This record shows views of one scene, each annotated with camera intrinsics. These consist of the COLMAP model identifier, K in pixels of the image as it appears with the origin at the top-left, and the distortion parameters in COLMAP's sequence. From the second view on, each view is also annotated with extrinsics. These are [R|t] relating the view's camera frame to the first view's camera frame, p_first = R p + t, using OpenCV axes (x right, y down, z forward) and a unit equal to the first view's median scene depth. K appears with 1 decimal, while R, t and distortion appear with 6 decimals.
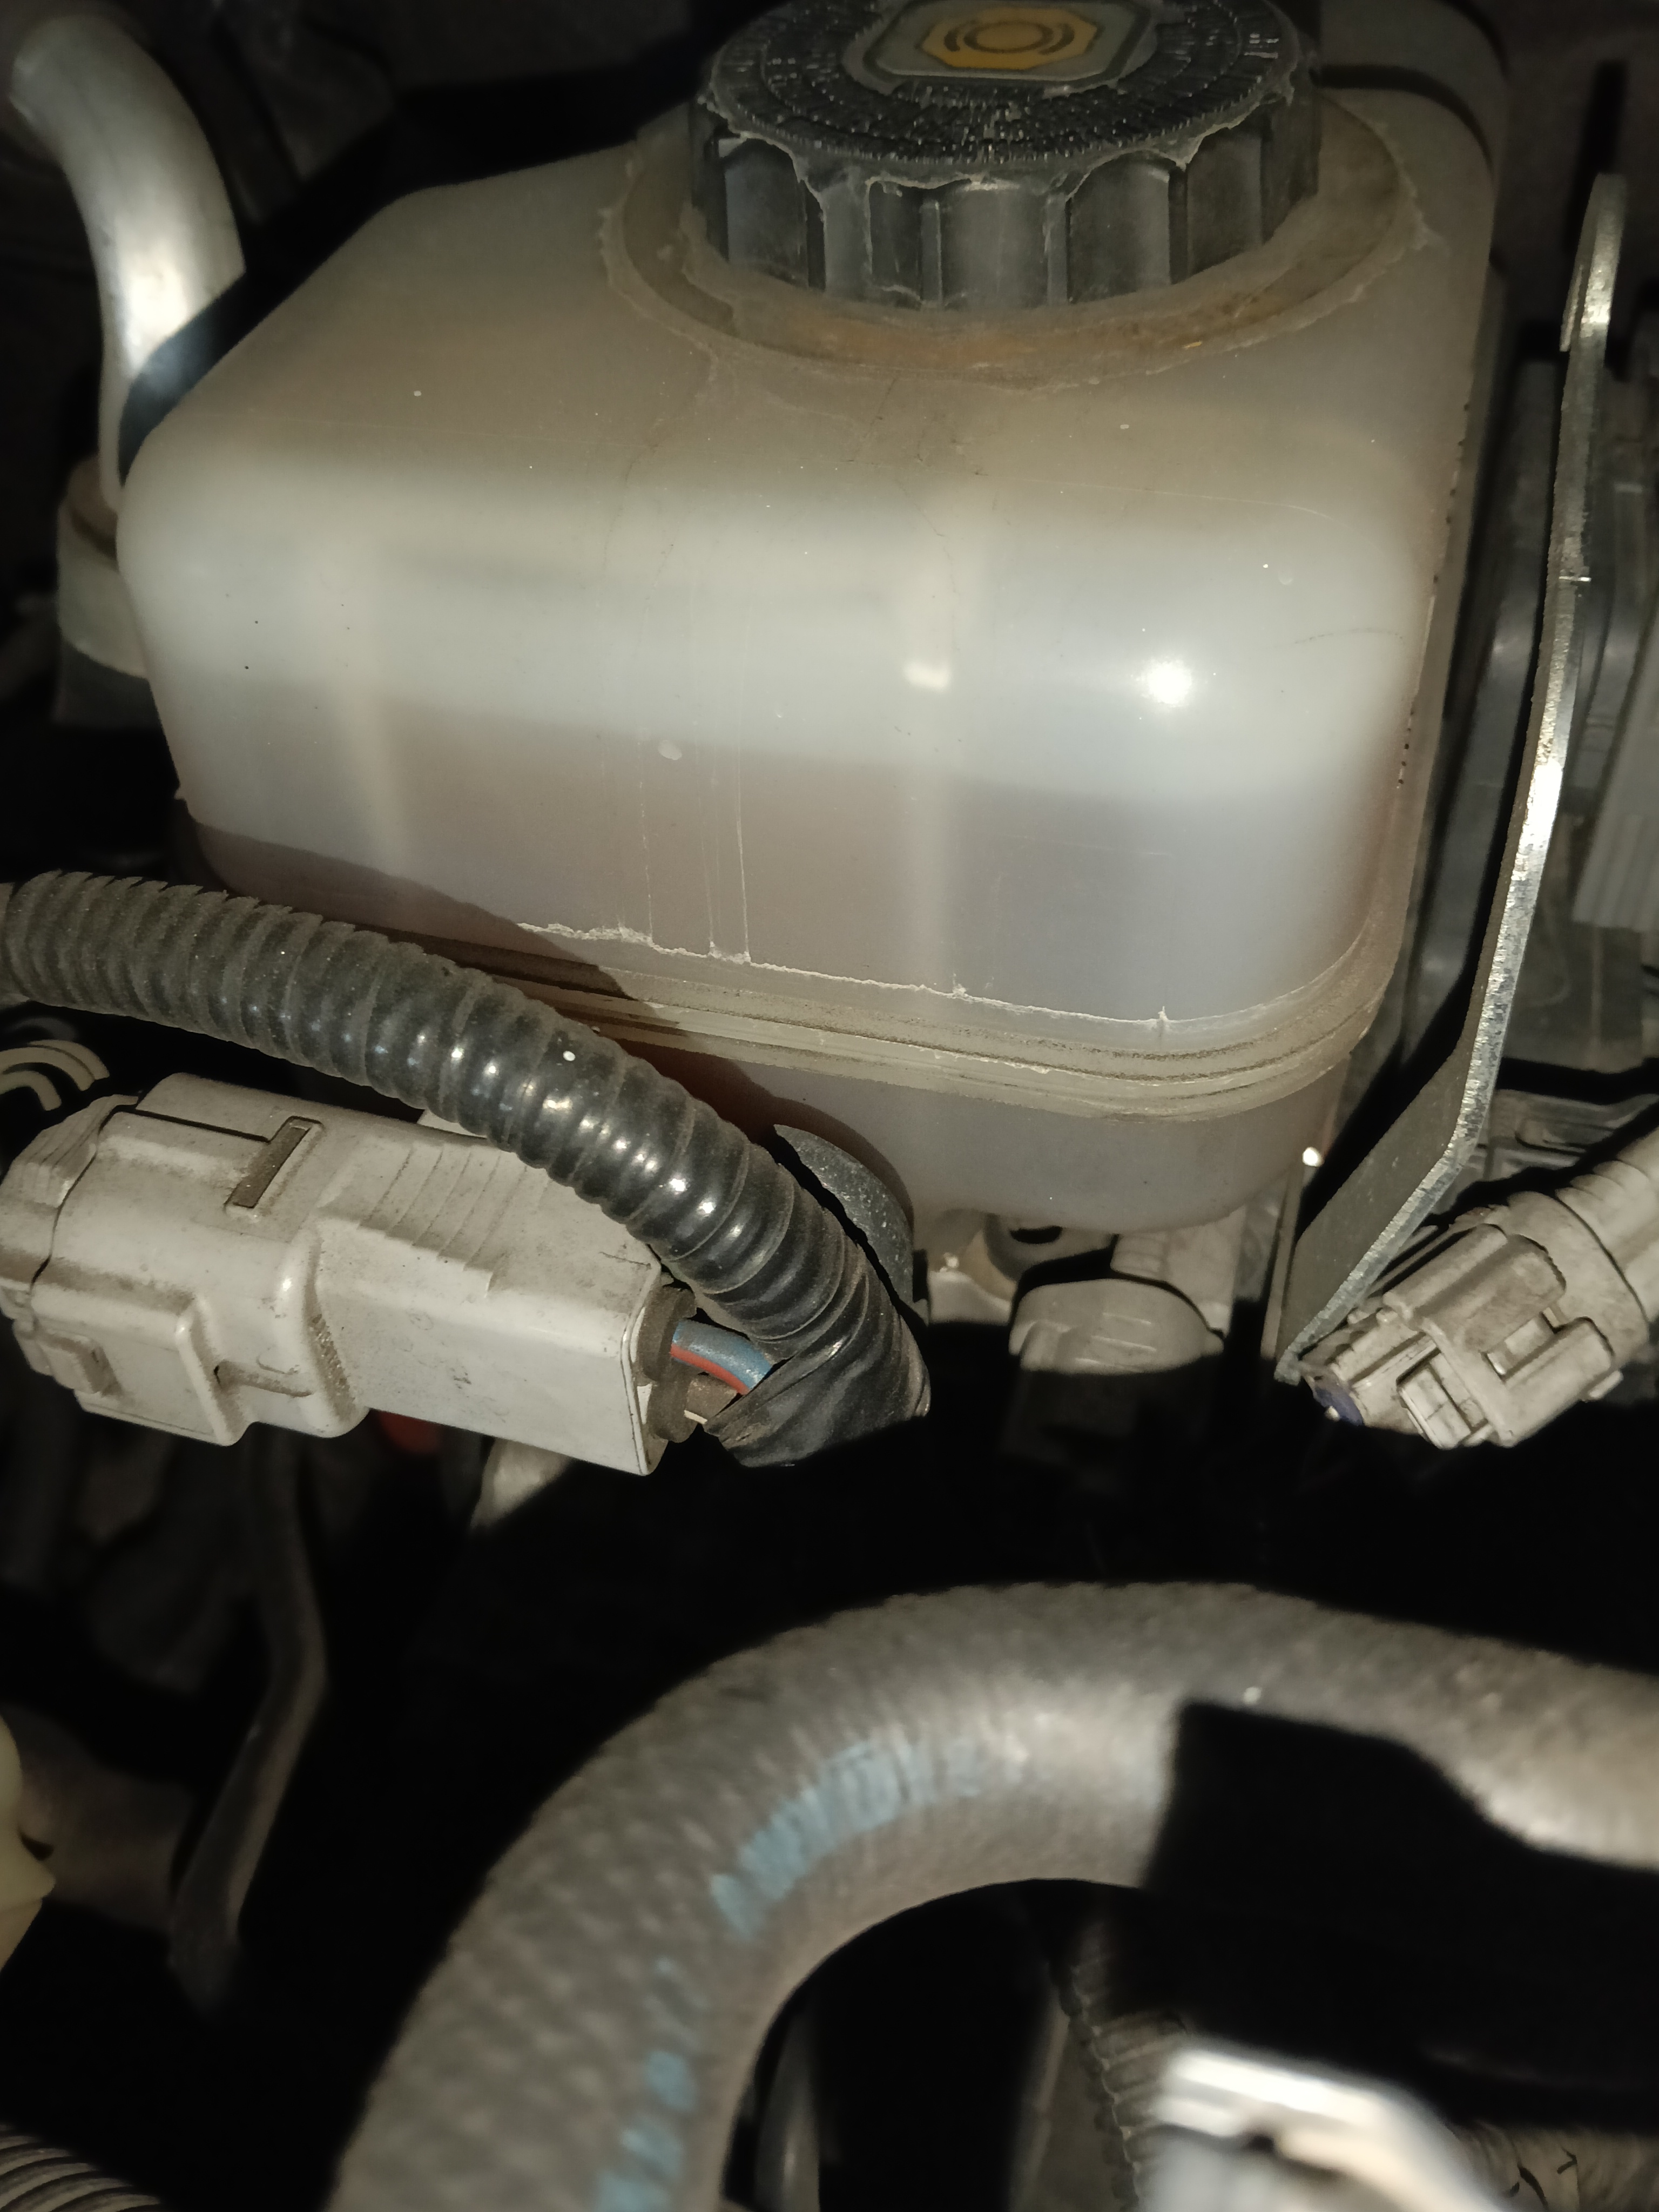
lens RADIAL K [[1870.7, 0, 823.9], [0, 1870.7, 1100.5], [0, 0, 1]] dist [0.075675, -0.232193]
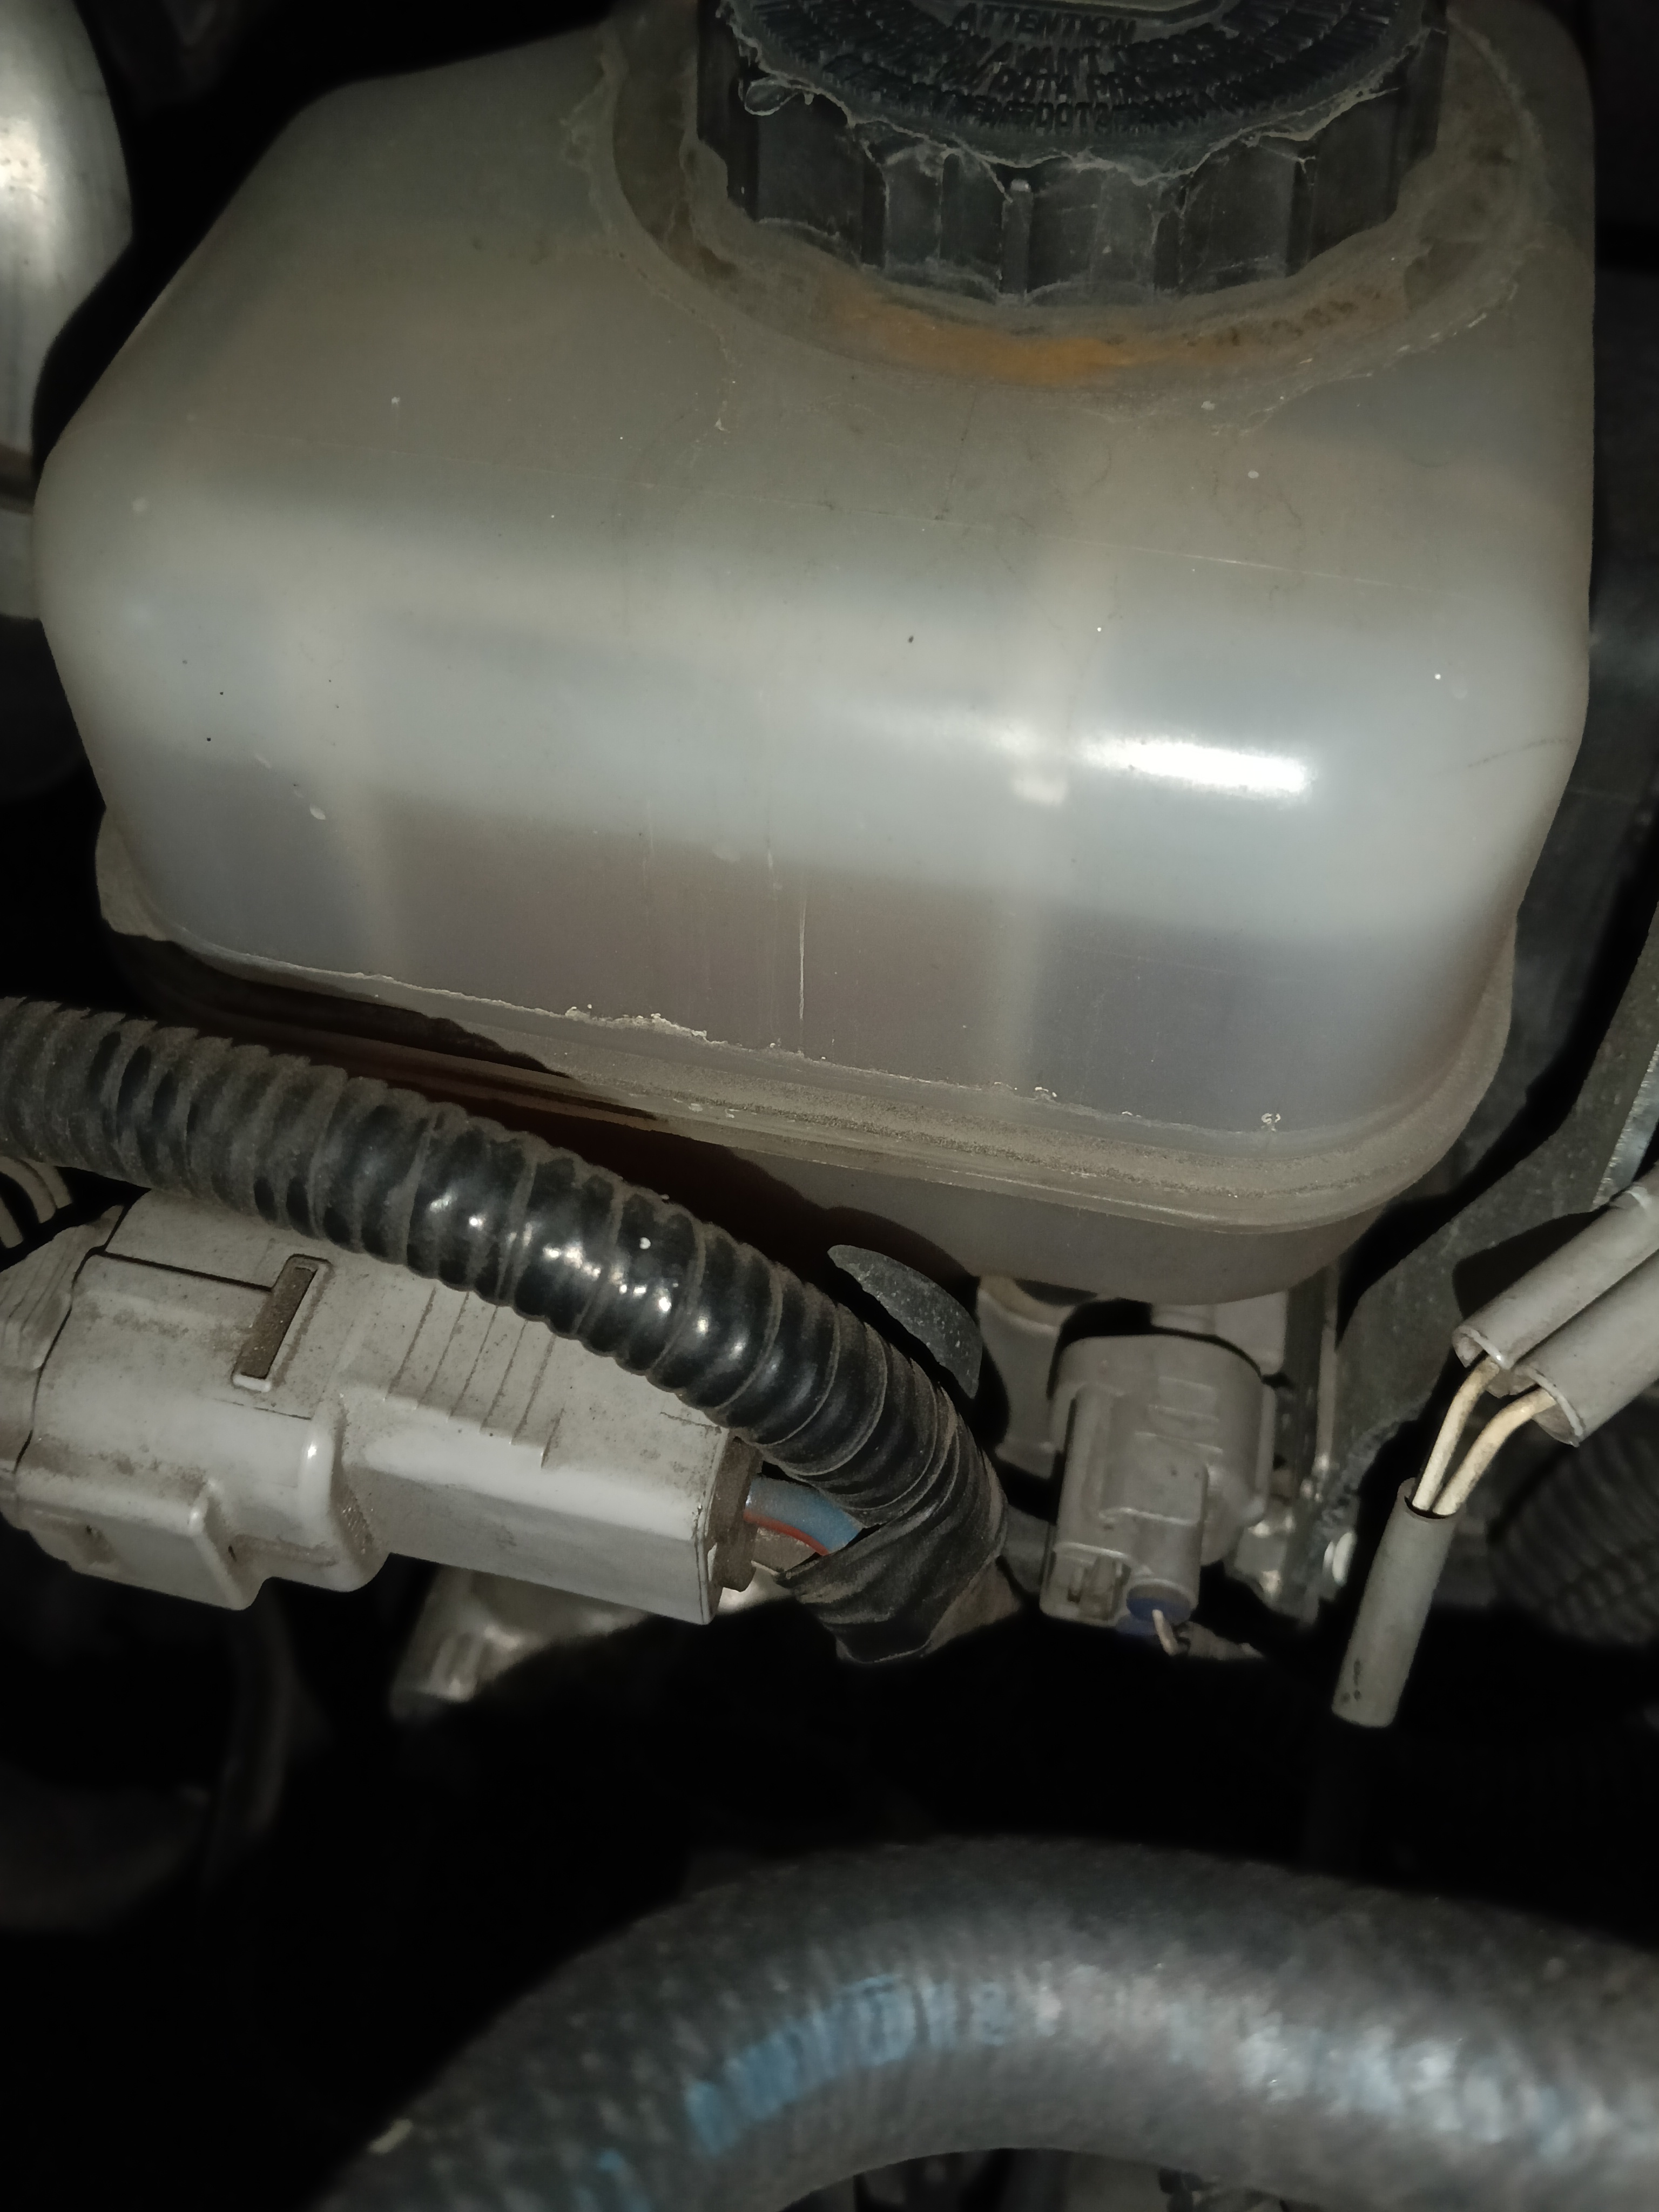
lens RADIAL K [[1907.2, 0, 828.3], [0, 1907.2, 1115.0], [0, 0, 1]] dist [0.043655, -0.185334]
pose [[0.996192, -0.029821, 0.081927, -0.106526], [0.017311, 0.988631, 0.149365, -0.189407], [-0.085450, -0.147378, 0.985382, 0.106048]]
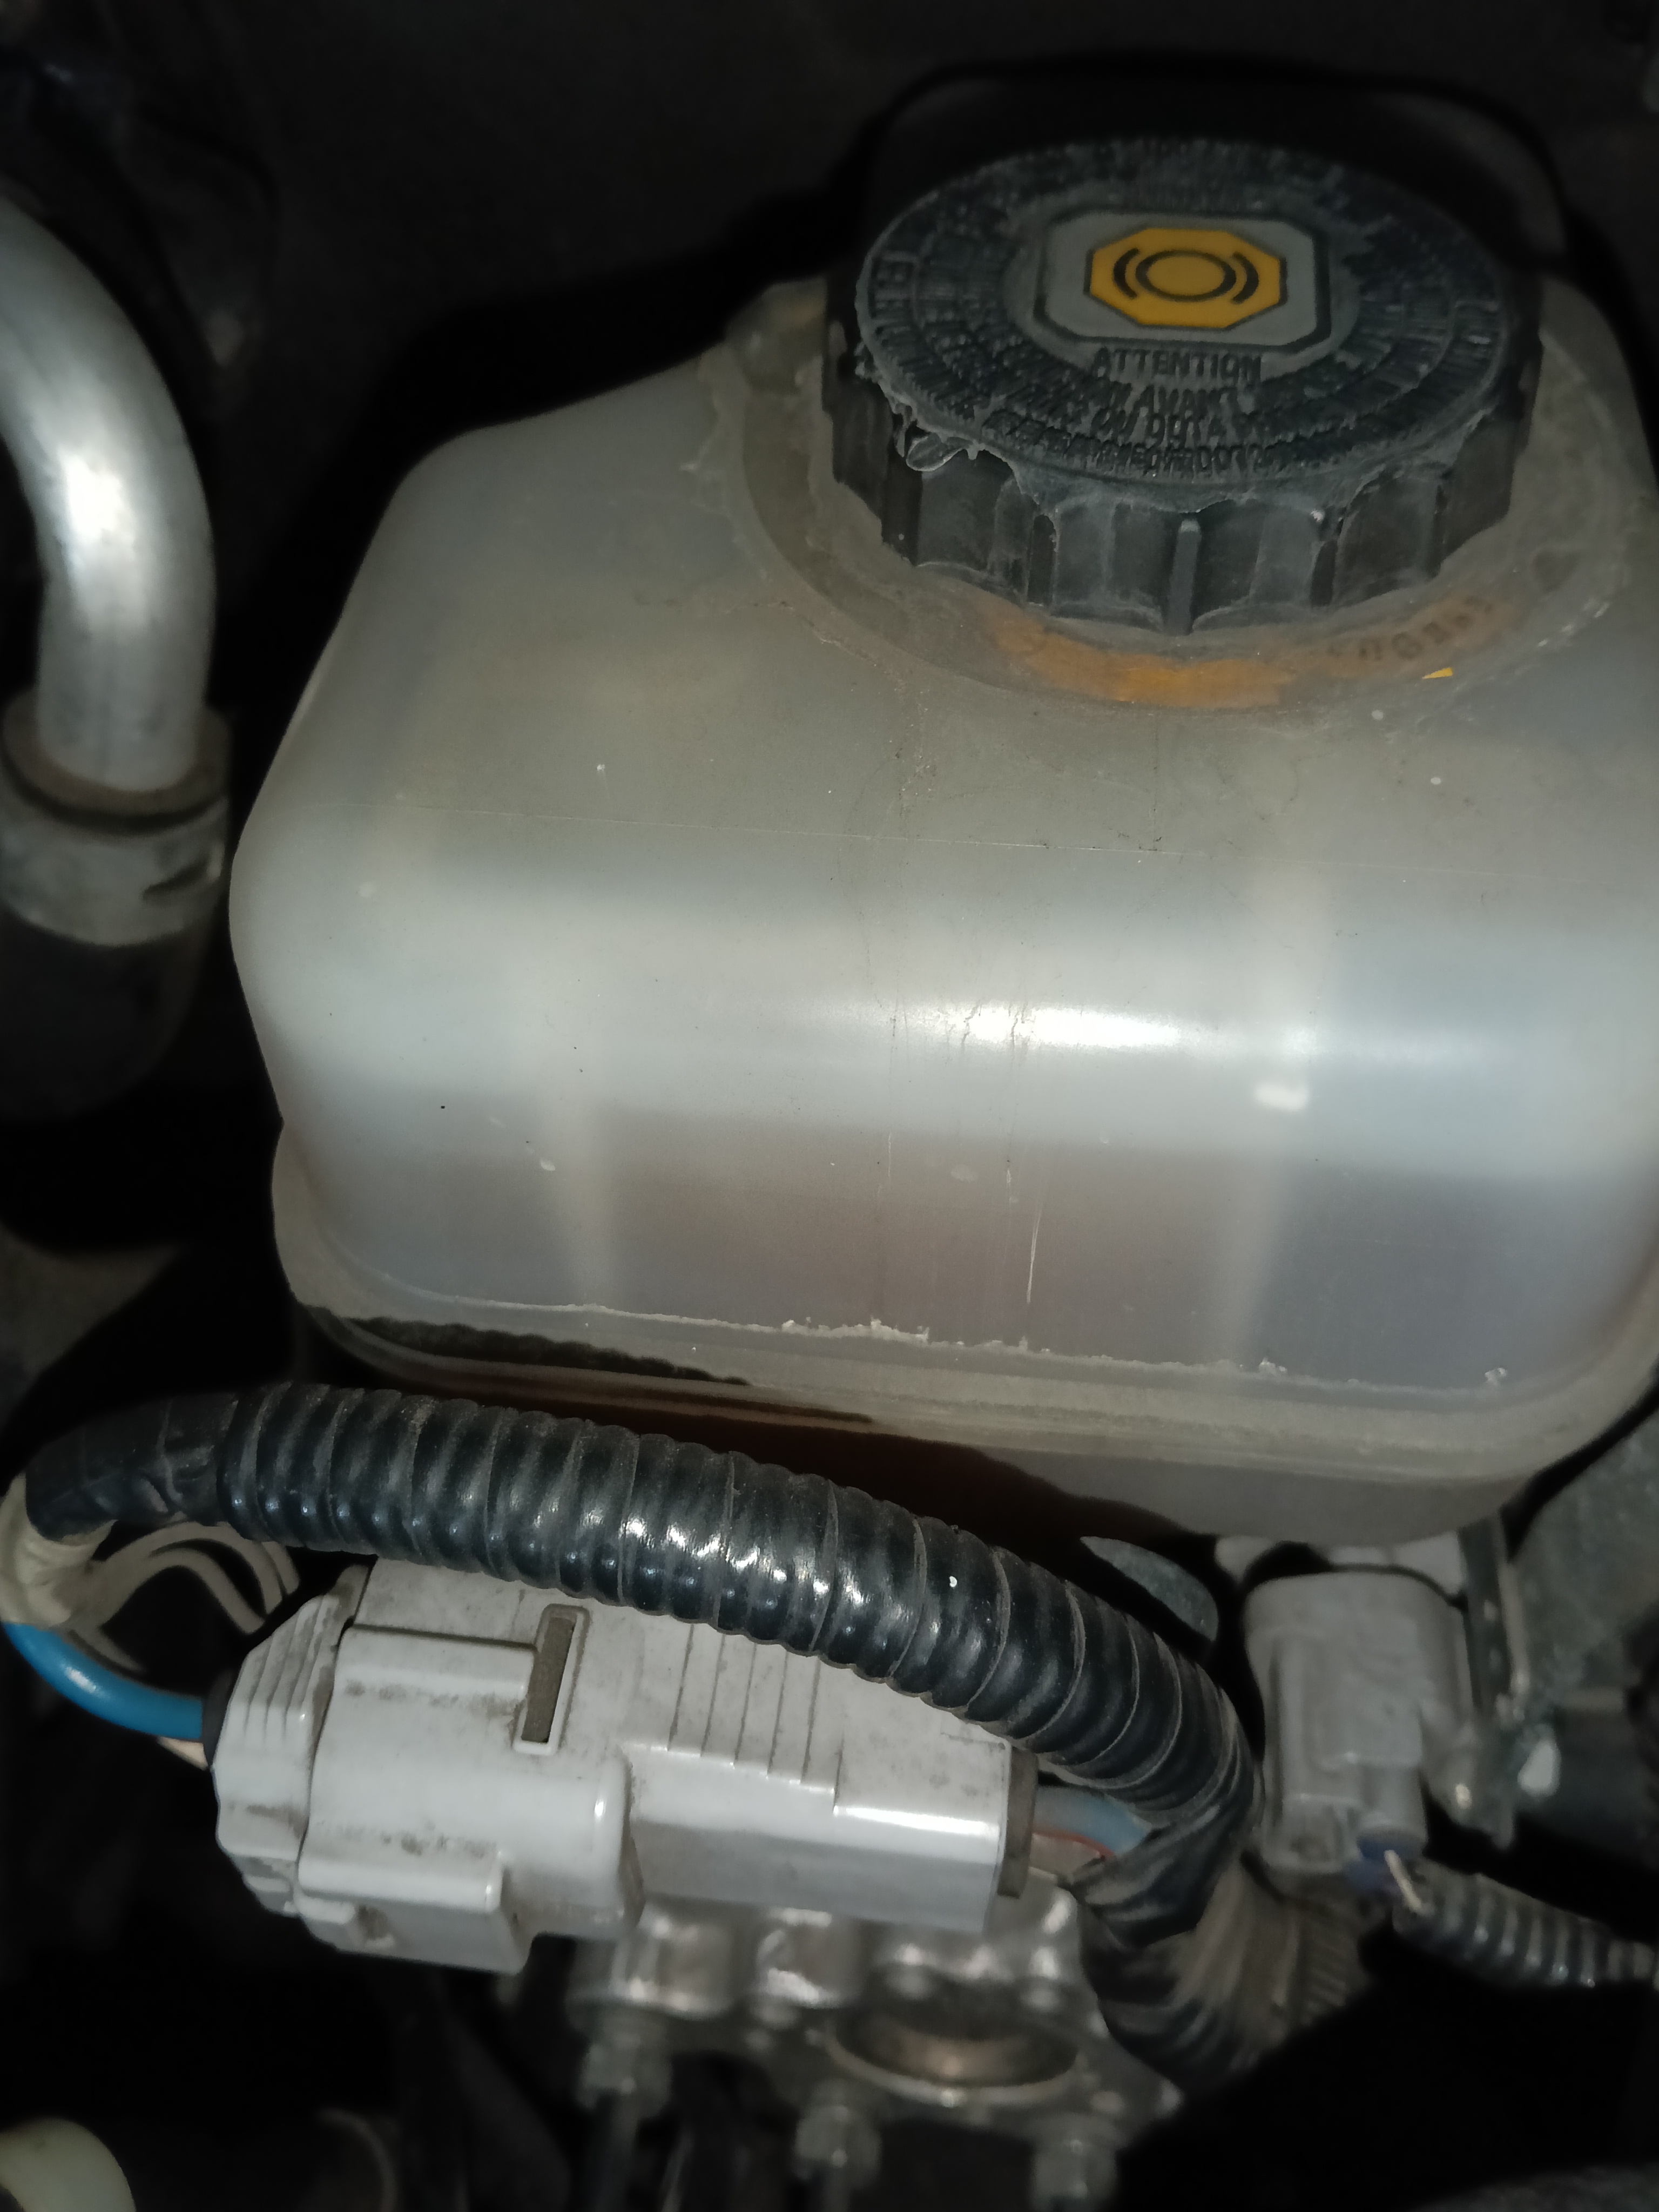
lens RADIAL K [[1883.1, 0, 839.0], [0, 1883.1, 1108.5], [0, 0, 1]] dist [0.079186, -0.299146]
pose [[0.983057, -0.111000, 0.145867, -0.257854], [0.101428, 0.992269, 0.071520, -0.276237], [-0.152677, -0.055513, 0.986716, 0.124493]]
